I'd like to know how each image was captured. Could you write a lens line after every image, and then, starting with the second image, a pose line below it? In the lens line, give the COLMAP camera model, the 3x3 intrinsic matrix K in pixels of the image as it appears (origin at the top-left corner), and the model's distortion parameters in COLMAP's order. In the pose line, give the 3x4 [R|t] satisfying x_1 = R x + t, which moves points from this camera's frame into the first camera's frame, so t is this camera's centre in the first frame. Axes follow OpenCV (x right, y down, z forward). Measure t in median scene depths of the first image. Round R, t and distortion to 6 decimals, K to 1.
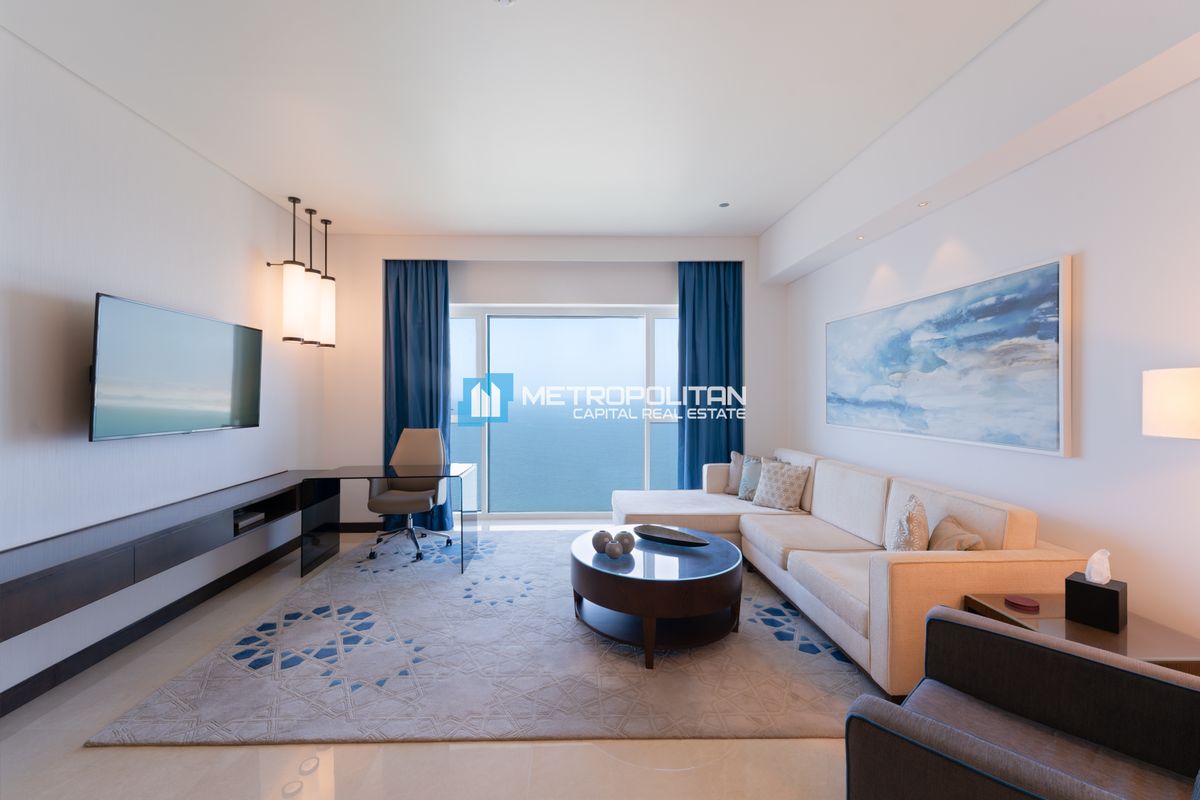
lens RADIAL K [[459.0, 0, 576.1], [0, 459.0, 392.6], [0, 0, 1]] dist [0.000626, -0.000009]
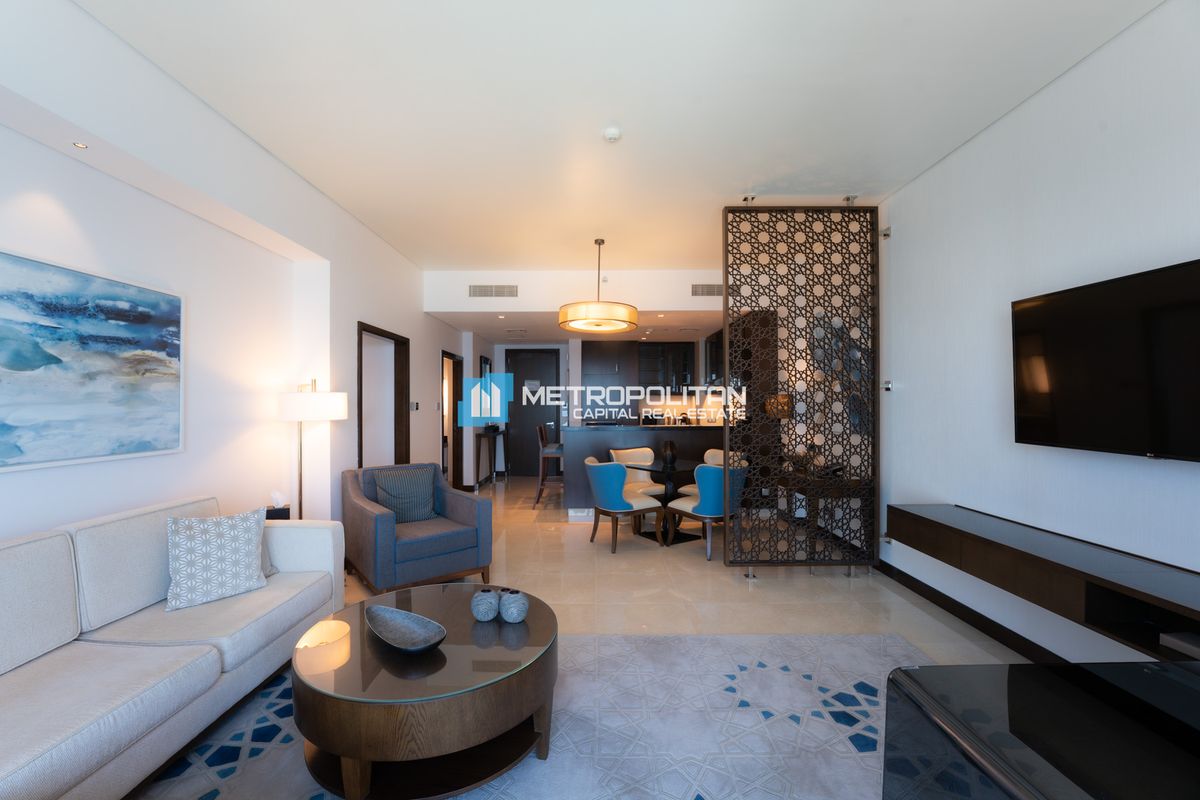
lens RADIAL K [[464.8, 0, 560.1], [0, 464.8, 395.3], [0, 0, 1]] dist [0.000795, -0.000006]
pose [[-0.995642, 0.005715, 0.093085, -0.083257], [0.003931, 0.999805, -0.019336, 0.009139], [-0.093177, -0.018885, -0.995470, 1.723592]]
